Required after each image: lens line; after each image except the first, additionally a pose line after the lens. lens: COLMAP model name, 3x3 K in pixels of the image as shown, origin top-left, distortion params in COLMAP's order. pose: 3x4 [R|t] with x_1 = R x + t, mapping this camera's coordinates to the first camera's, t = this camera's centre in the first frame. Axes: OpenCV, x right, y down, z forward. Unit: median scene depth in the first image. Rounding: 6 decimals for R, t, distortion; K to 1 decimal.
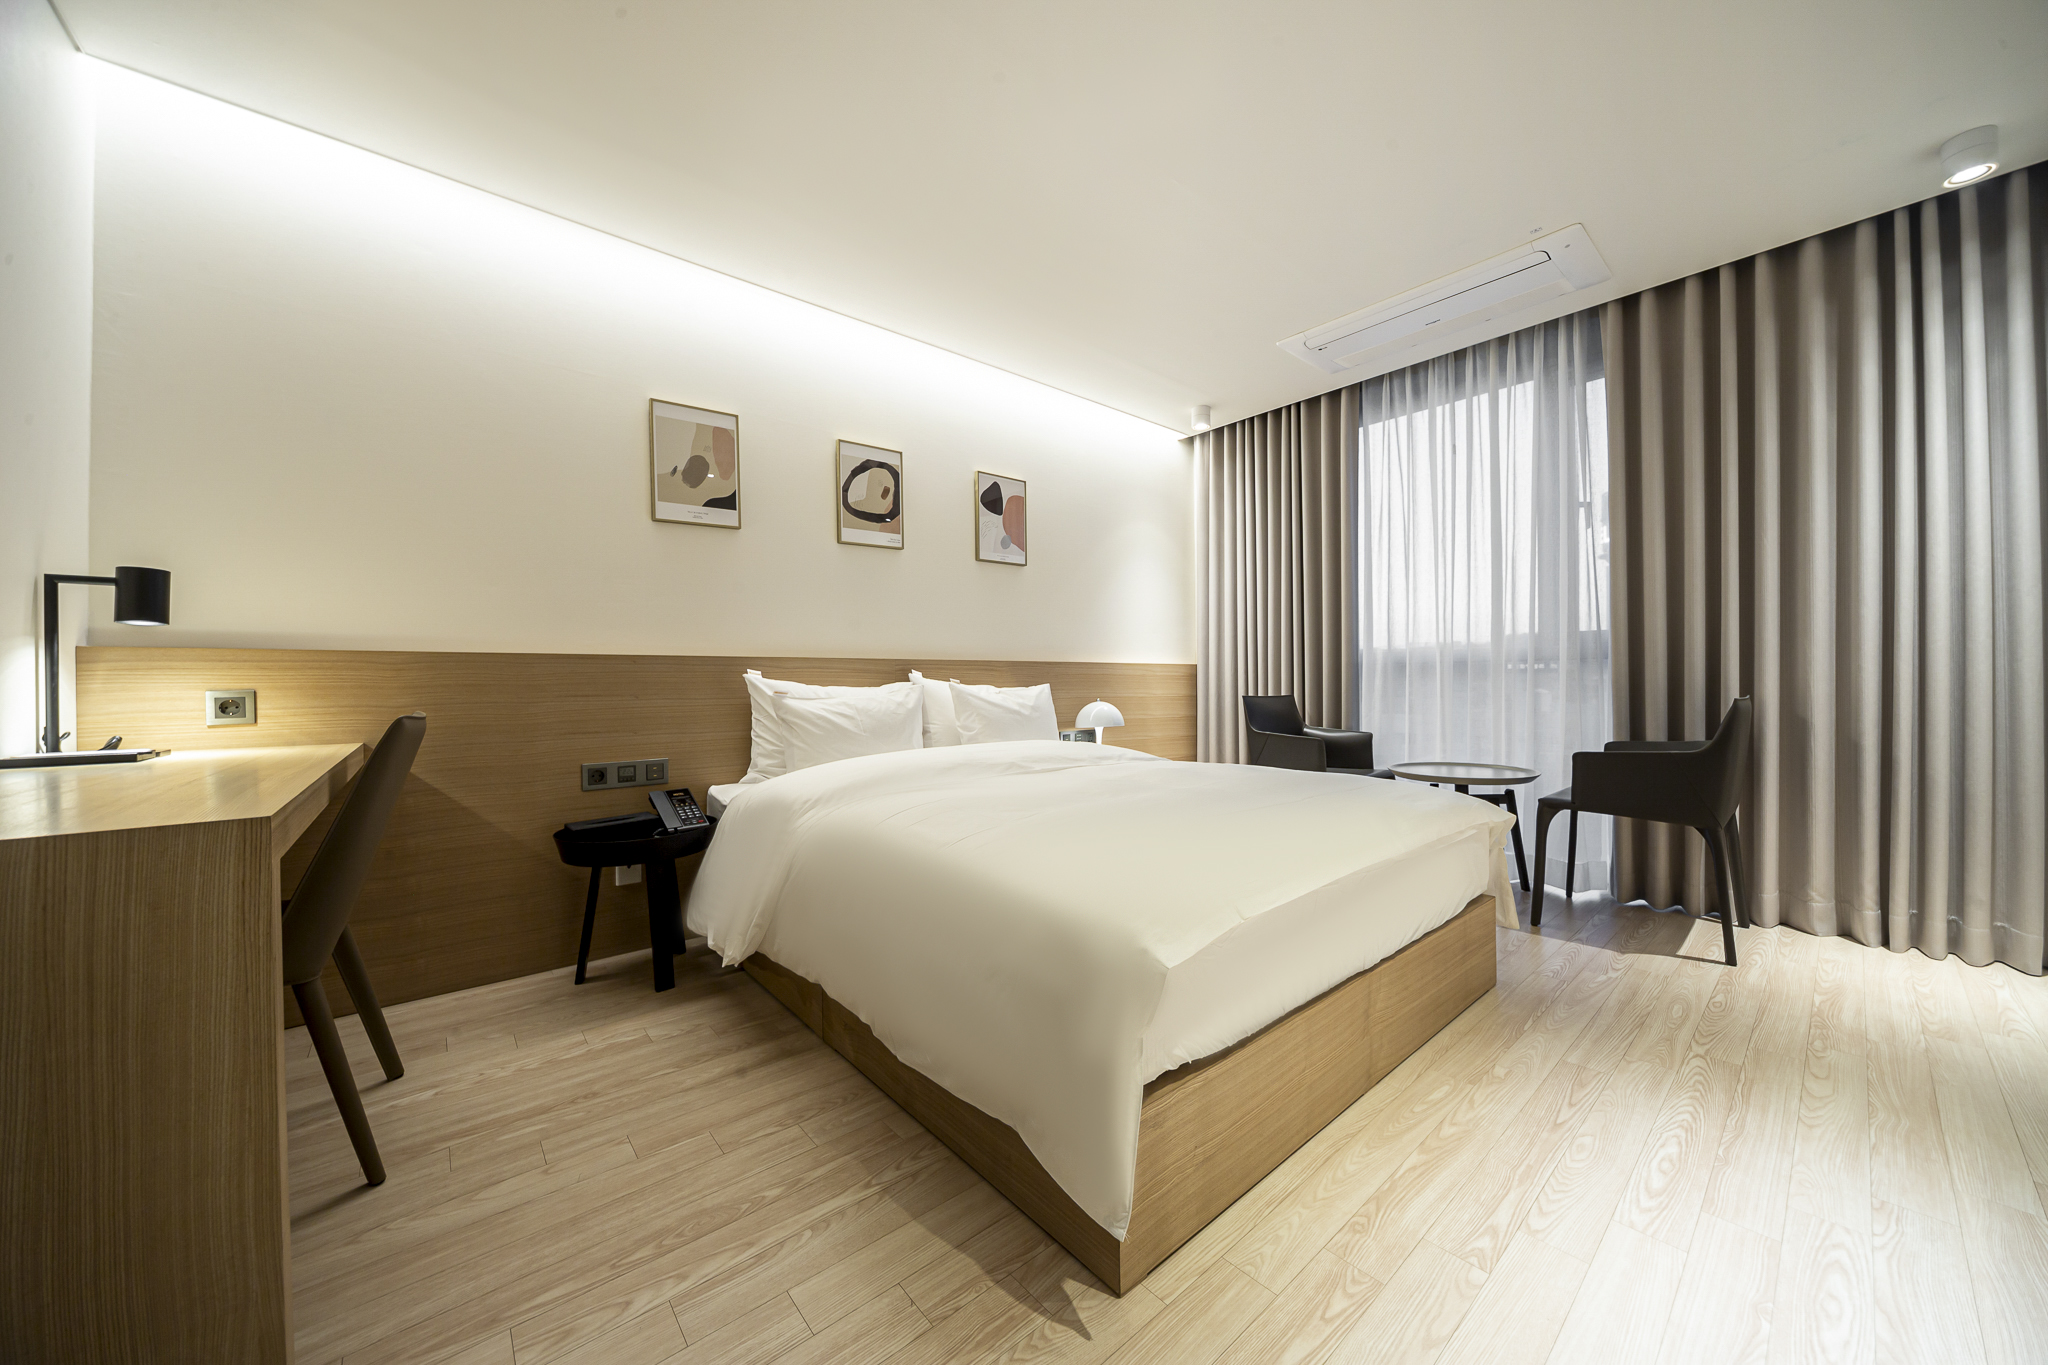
lens RADIAL K [[715.1, 0, 1028.2], [0, 715.1, 685.3], [0, 0, 1]] dist [-0.014641, 0.000379]
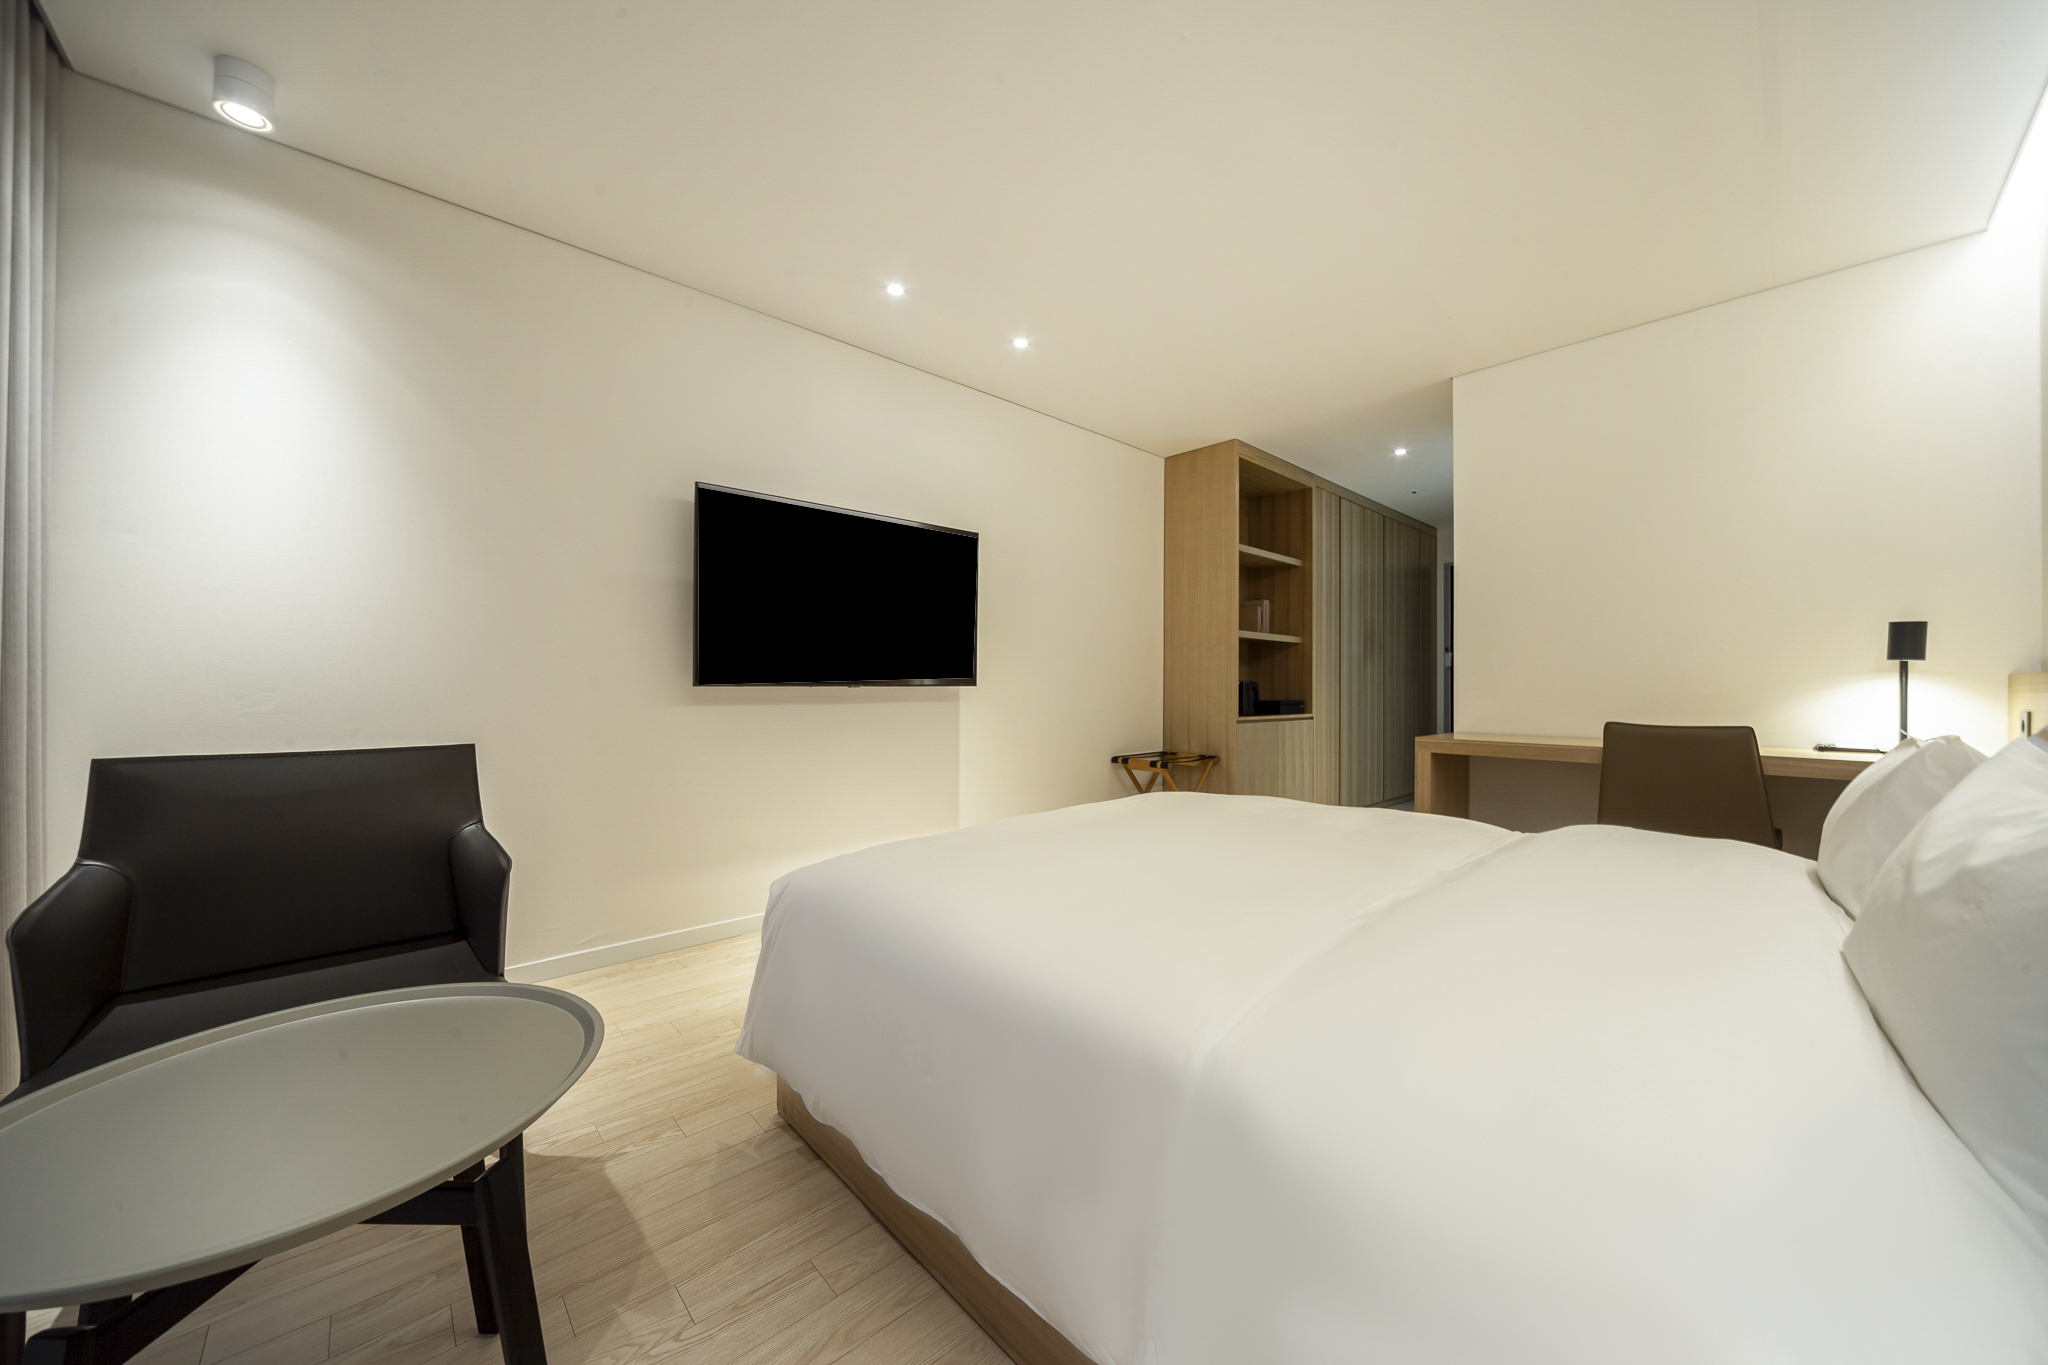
lens RADIAL K [[715.1, 0, 1028.2], [0, 715.1, 685.3], [0, 0, 1]] dist [-0.014641, 0.000379]
pose [[-0.999181, 0.005090, -0.040137, 0.320076], [0.005040, 0.999986, 0.001365, -0.027366], [0.040143, 0.001162, -0.999193, 1.385395]]
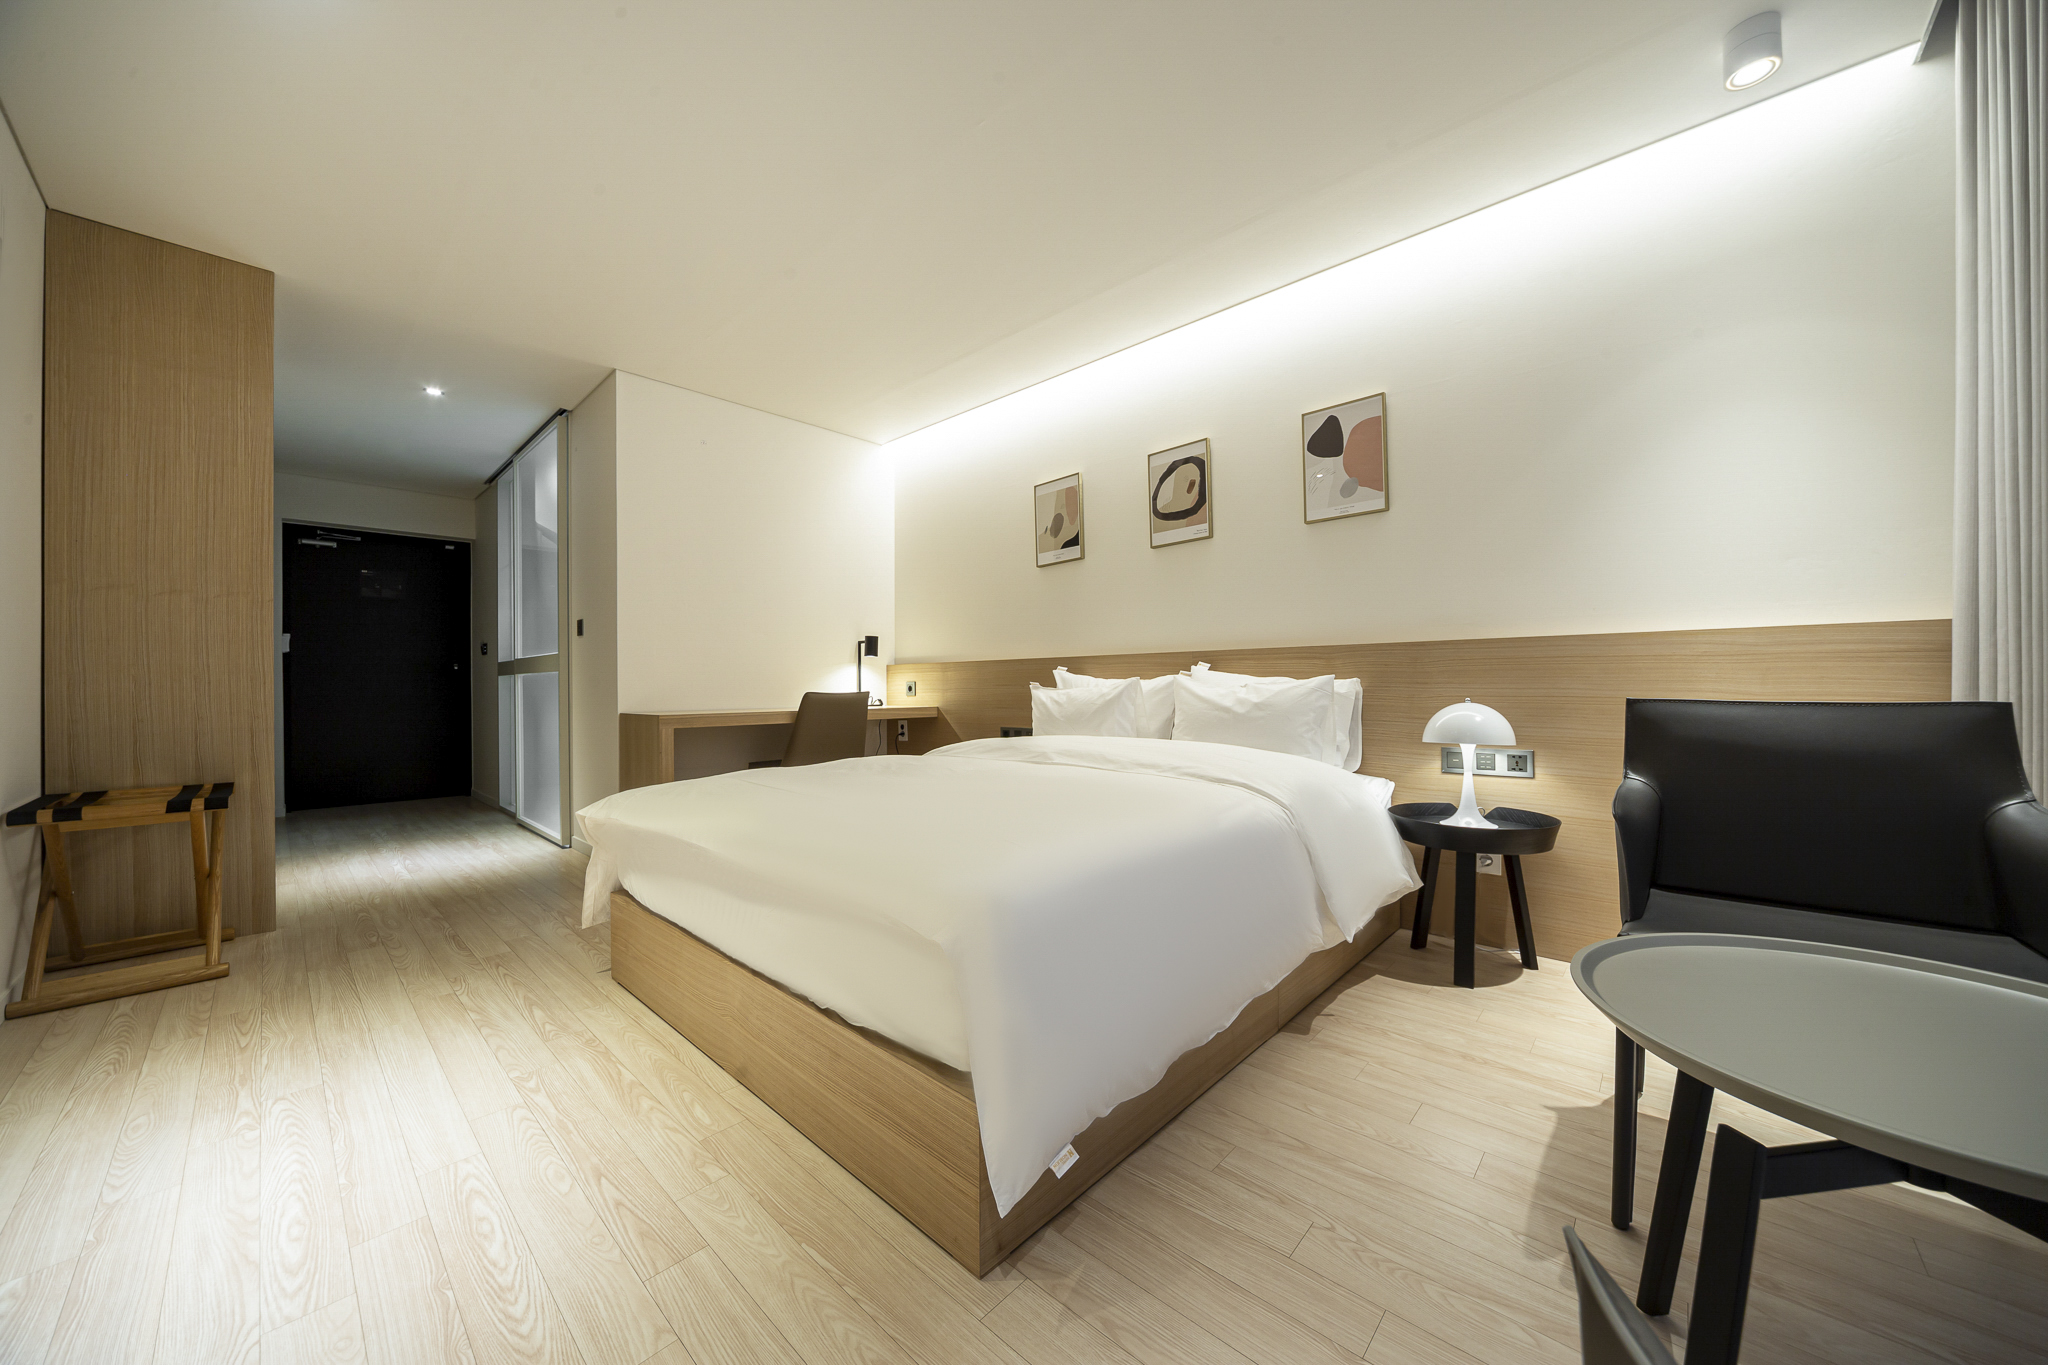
lens RADIAL K [[715.1, 0, 1028.2], [0, 715.1, 685.3], [0, 0, 1]] dist [-0.014641, 0.000379]
pose [[0.118549, 0.007040, -0.992923, 0.897332], [0.002793, 0.999969, 0.007423, 0.001927], [0.992944, -0.003653, 0.118526, 0.760237]]
